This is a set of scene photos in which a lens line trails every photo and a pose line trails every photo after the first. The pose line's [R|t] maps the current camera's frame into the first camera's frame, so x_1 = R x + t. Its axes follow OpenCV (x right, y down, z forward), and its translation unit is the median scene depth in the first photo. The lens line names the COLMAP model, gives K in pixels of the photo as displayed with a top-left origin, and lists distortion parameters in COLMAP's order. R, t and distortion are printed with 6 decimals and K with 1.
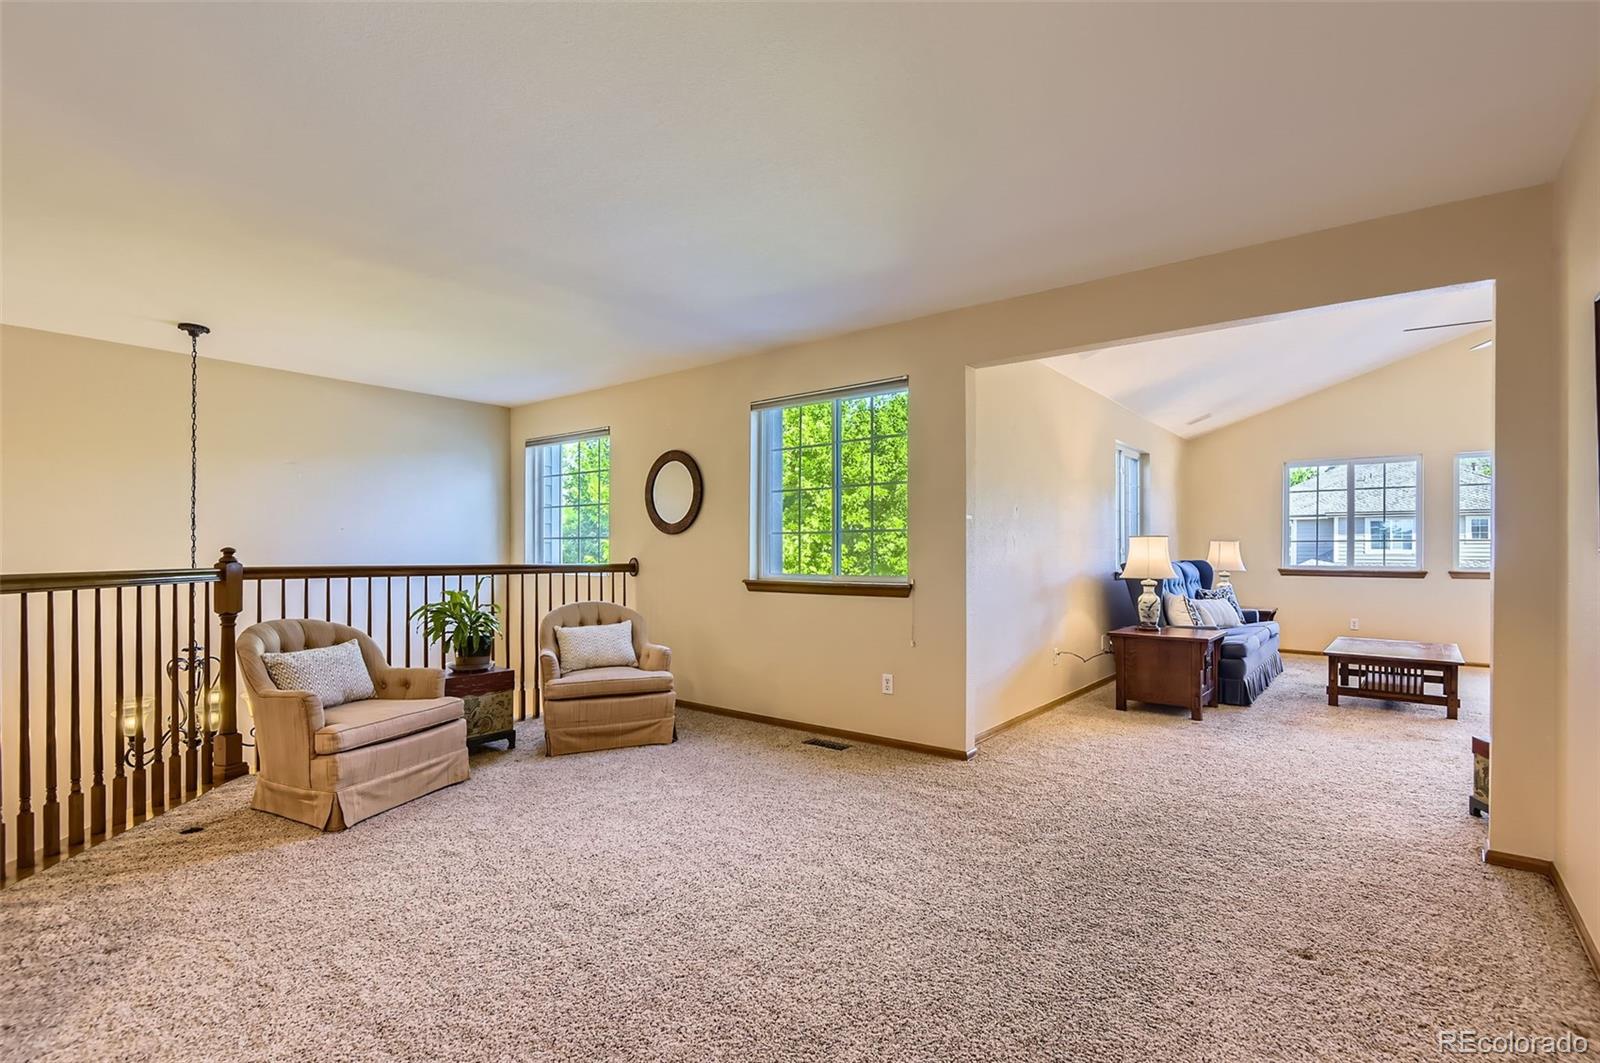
lens RADIAL K [[747.6, 0, 799.9], [0, 747.6, 544.2], [0, 0, 1]] dist [-0.000933, -0.000207]
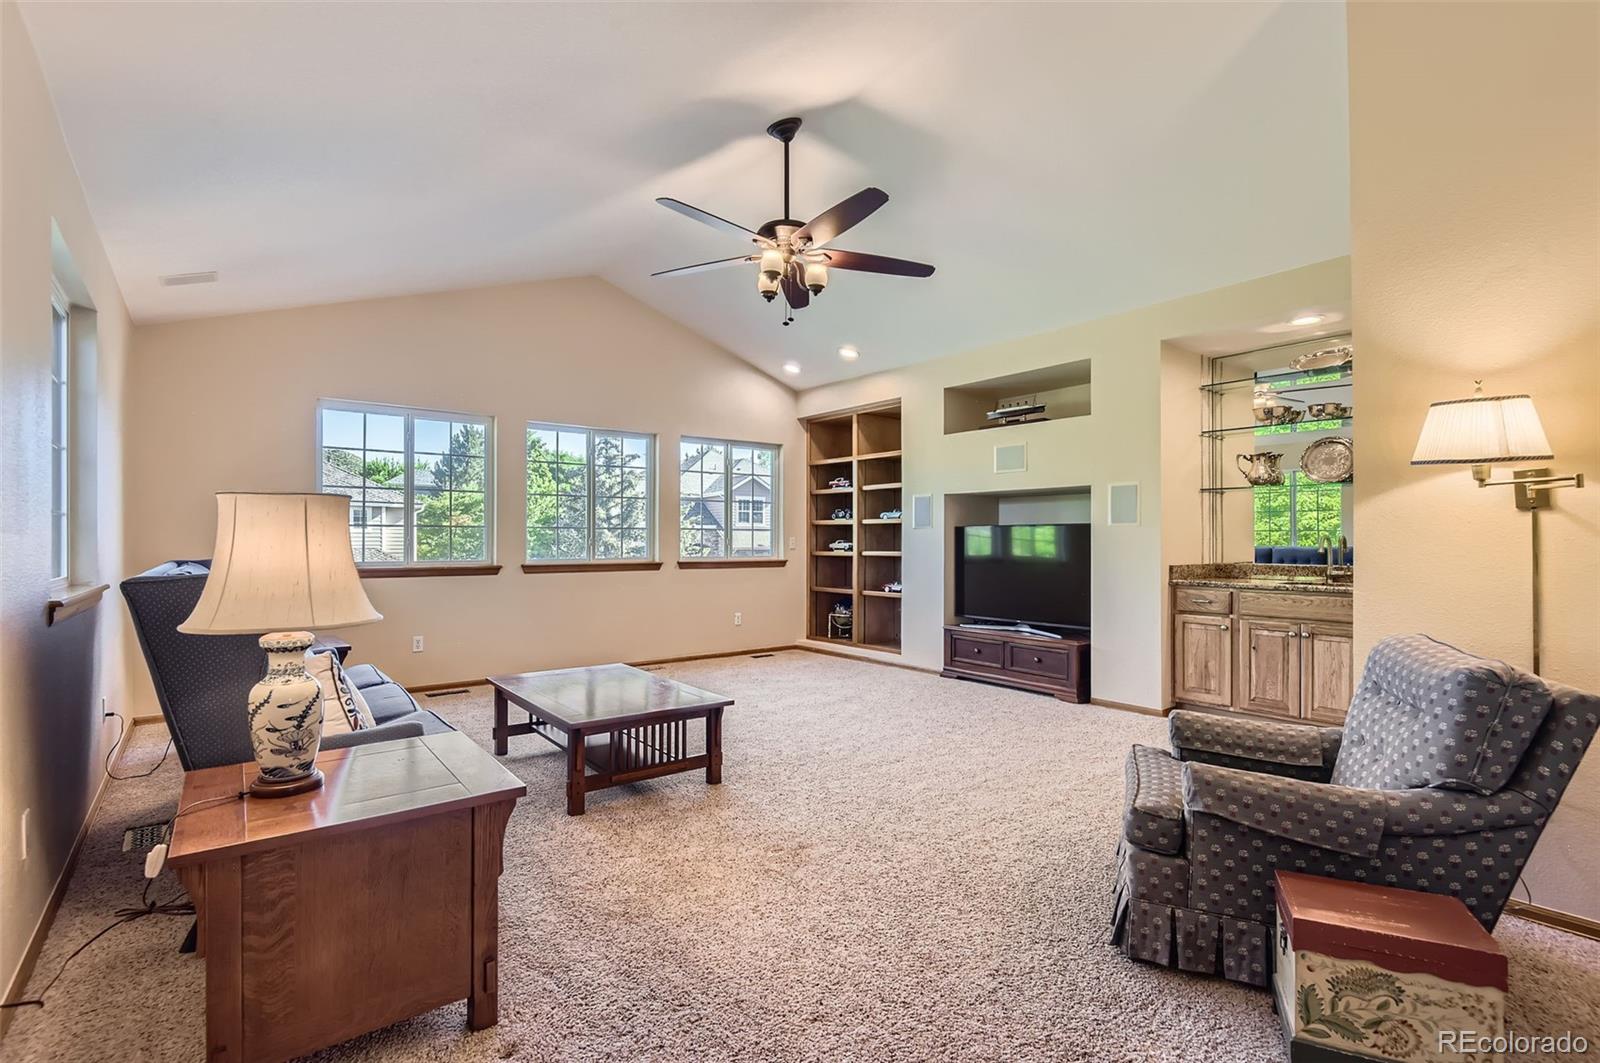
lens RADIAL K [[747.6, 0, 799.9], [0, 747.6, 544.2], [0, 0, 1]] dist [-0.000933, -0.000207]
pose [[0.232079, -0.005623, 0.972681, 0.204551], [-0.010412, 0.999912, 0.008265, 0.005194], [-0.972641, -0.012046, 0.232000, 0.708260]]
